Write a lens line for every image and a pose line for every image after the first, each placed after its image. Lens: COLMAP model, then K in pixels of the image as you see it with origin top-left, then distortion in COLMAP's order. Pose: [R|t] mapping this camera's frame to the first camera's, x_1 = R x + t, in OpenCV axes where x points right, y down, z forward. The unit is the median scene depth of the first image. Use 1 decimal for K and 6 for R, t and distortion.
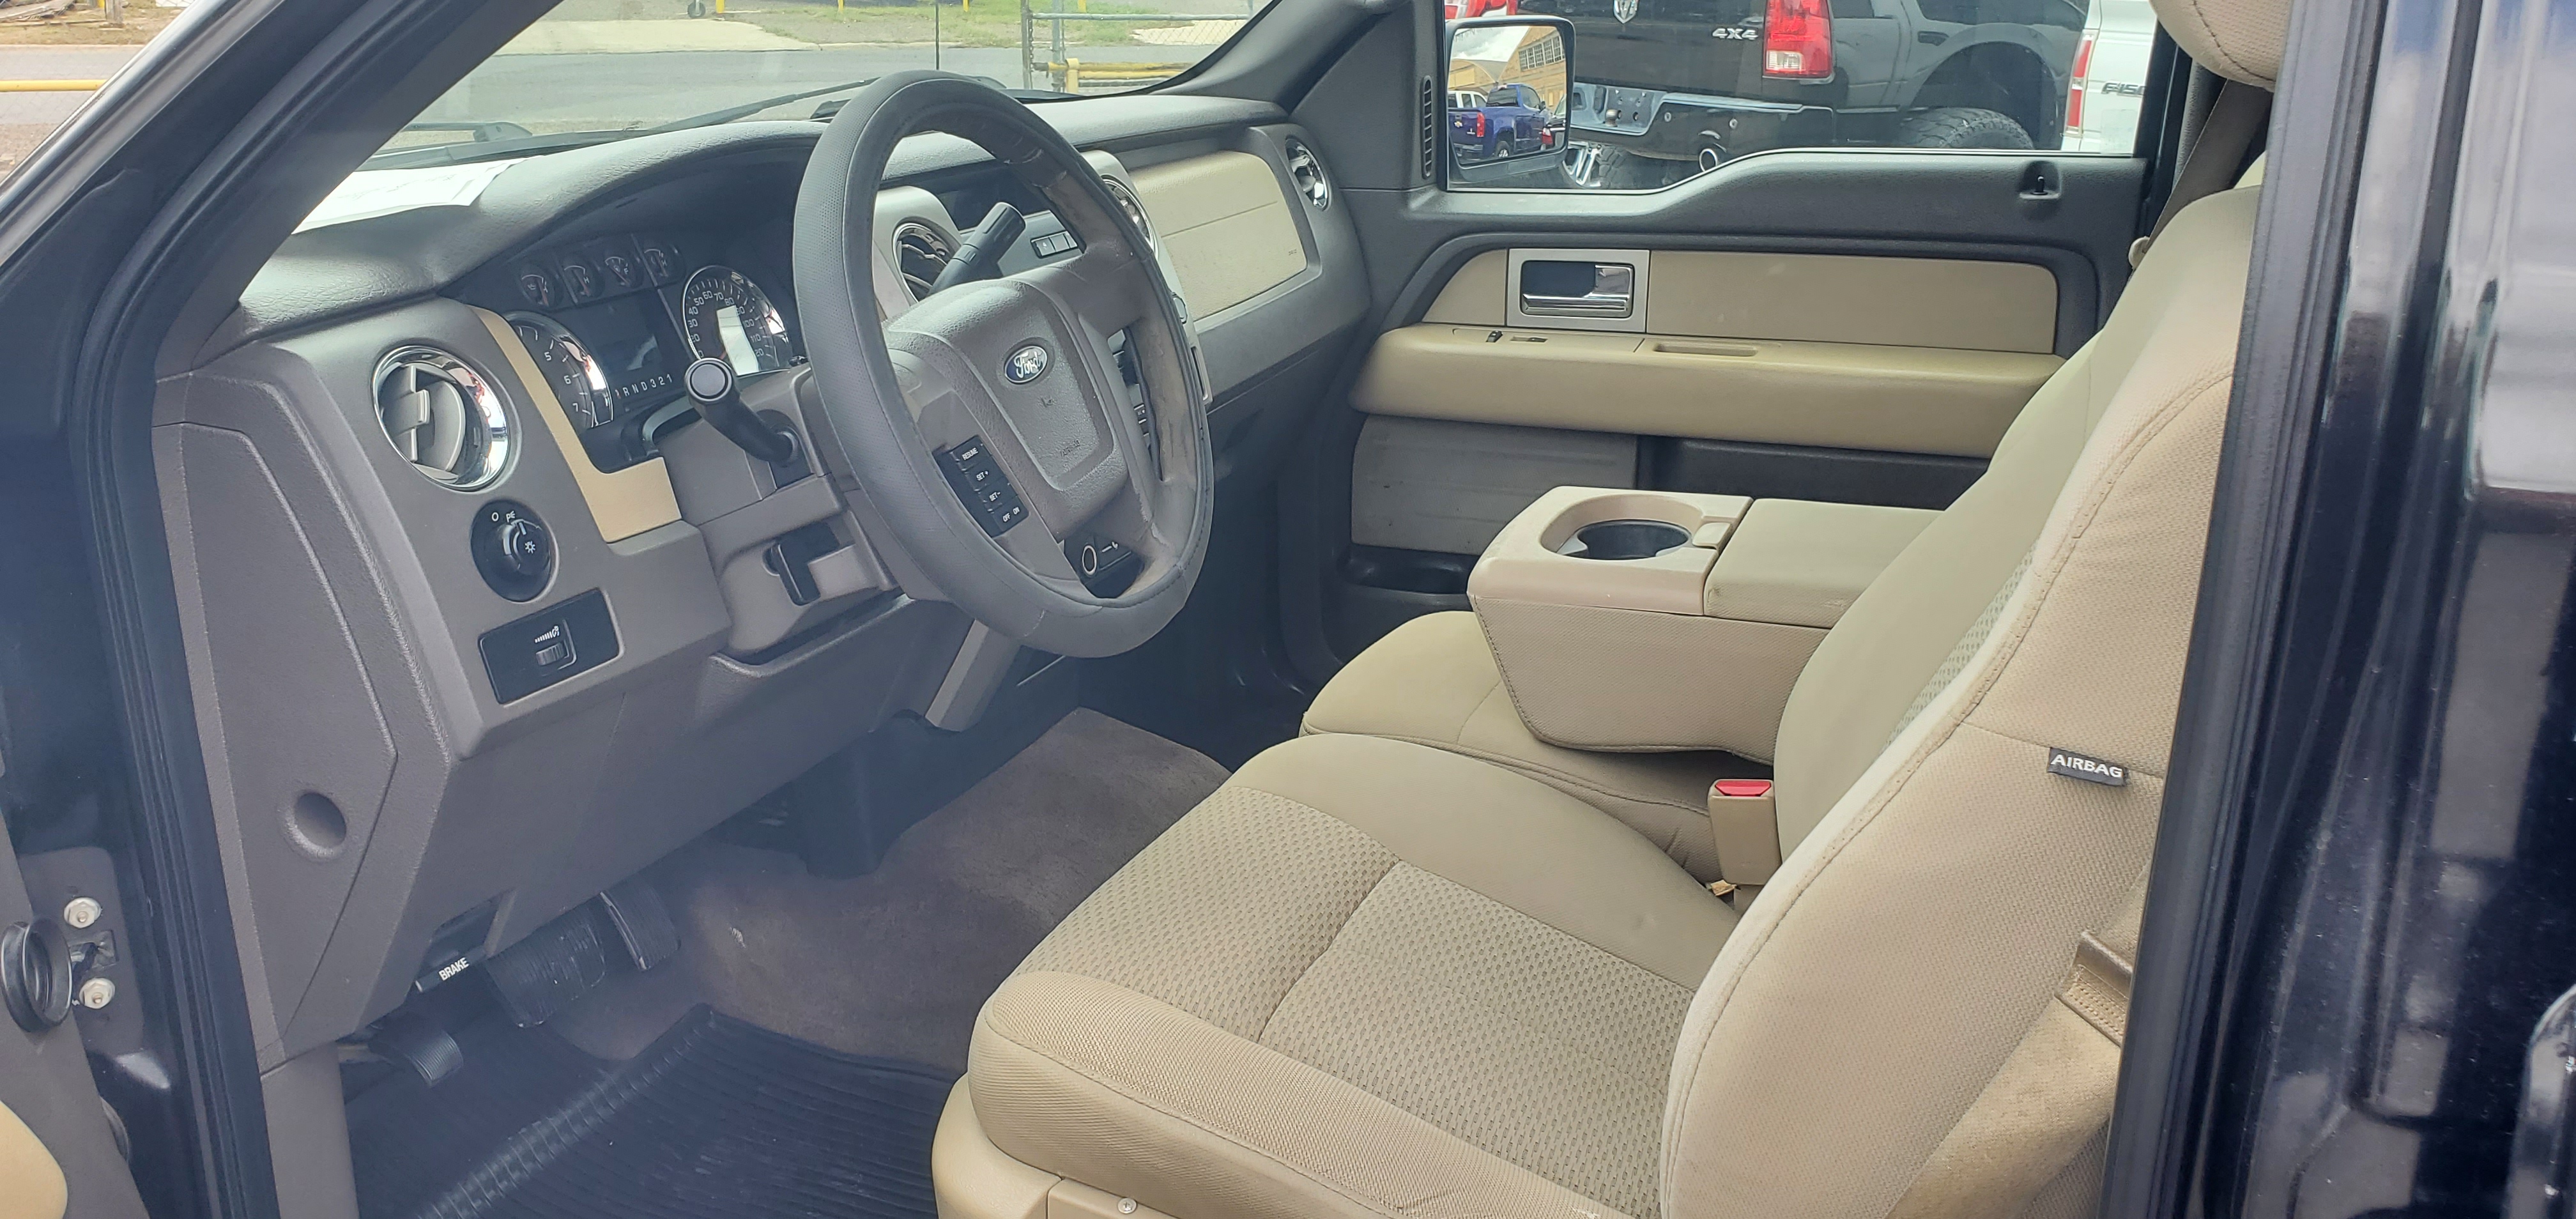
lens RADIAL K [[2059.1, 0, 1288.0], [0, 2059.1, 609.5], [0, 0, 1]] dist [0.049374, -0.002536]
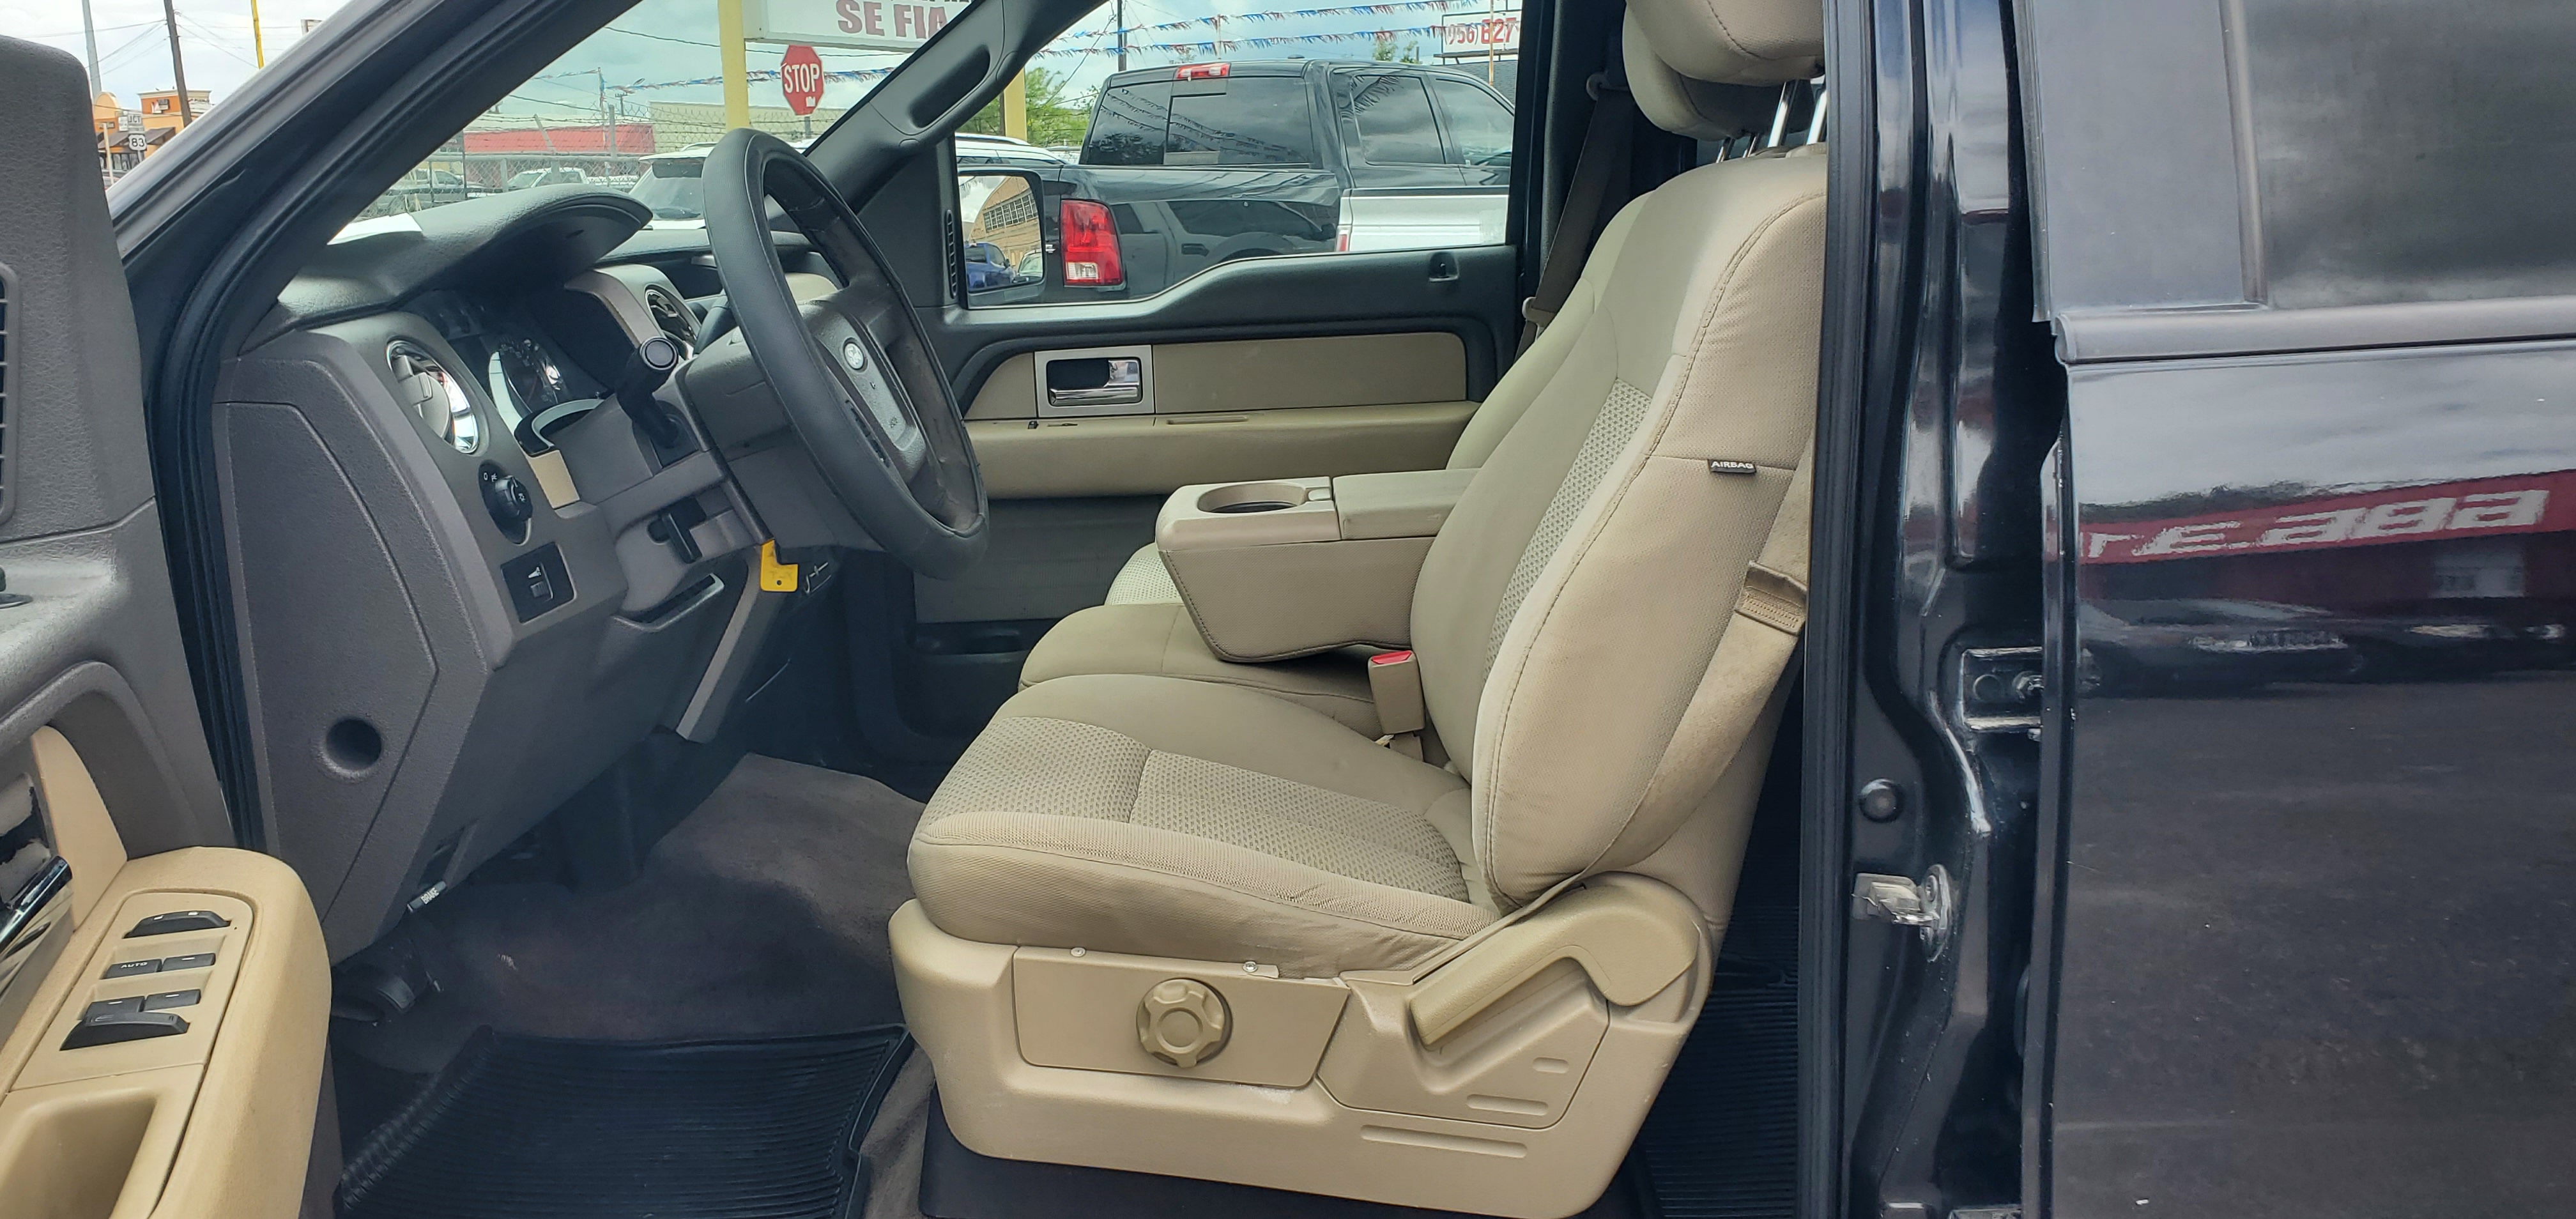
lens RADIAL K [[2041.0, 0, 1288.0], [0, 2041.0, 609.5], [0, 0, 1]] dist [0.194680, -0.347352]
pose [[0.933926, -0.105471, 0.341552, -0.252361], [0.144575, 0.985295, -0.091062, 0.143298], [-0.326925, 0.134425, 0.935441, -0.188599]]
